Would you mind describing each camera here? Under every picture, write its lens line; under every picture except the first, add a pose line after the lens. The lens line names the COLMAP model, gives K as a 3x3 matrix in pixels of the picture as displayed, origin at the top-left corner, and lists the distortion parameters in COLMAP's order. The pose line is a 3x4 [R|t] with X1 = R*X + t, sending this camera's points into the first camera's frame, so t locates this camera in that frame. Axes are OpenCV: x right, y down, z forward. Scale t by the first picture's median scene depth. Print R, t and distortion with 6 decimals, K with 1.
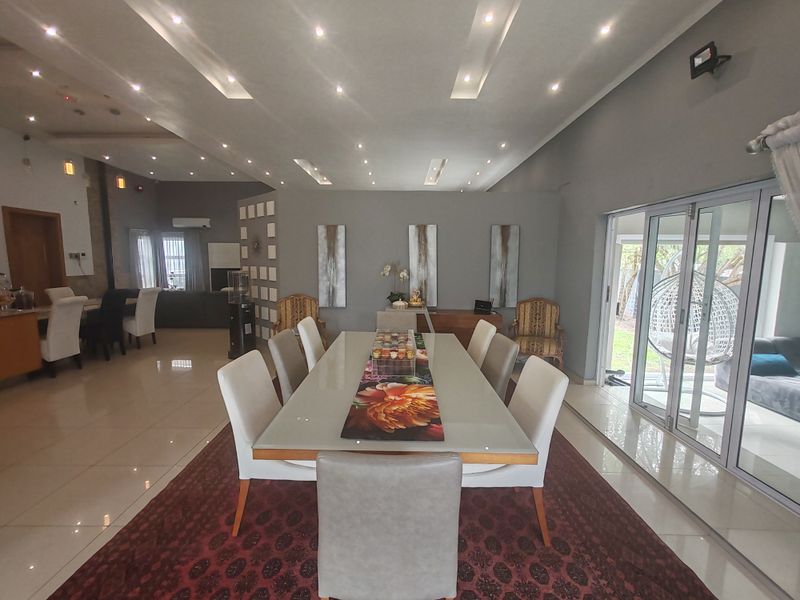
lens RADIAL K [[365.8, 0, 400.0], [0, 365.8, 300.0], [0, 0, 1]] dist [0.002176, 0.000544]
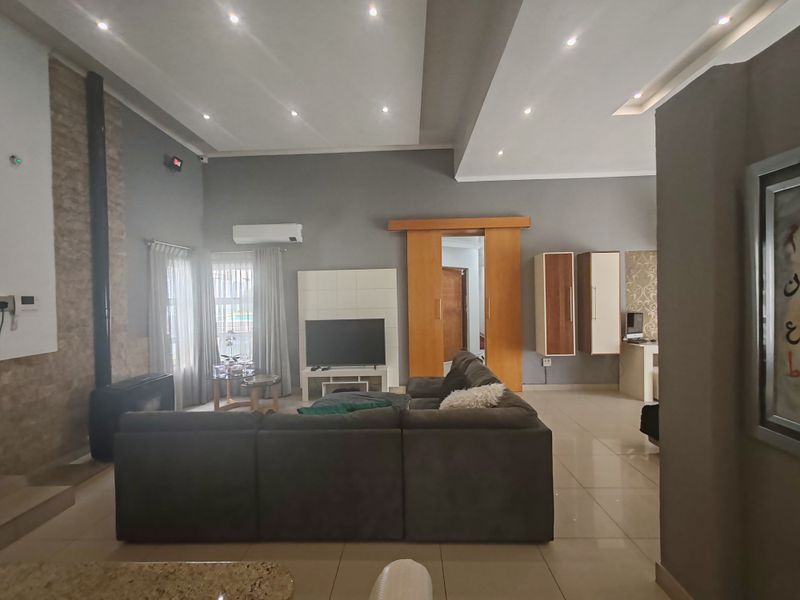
lens RADIAL K [[365.8, 0, 400.0], [0, 365.8, 300.0], [0, 0, 1]] dist [0.002176, 0.000544]
pose [[0.999167, -0.025984, -0.031458, -0.376288], [0.022678, 0.994605, -0.101226, -0.061526], [0.033919, 0.100428, 0.994366, 0.509472]]
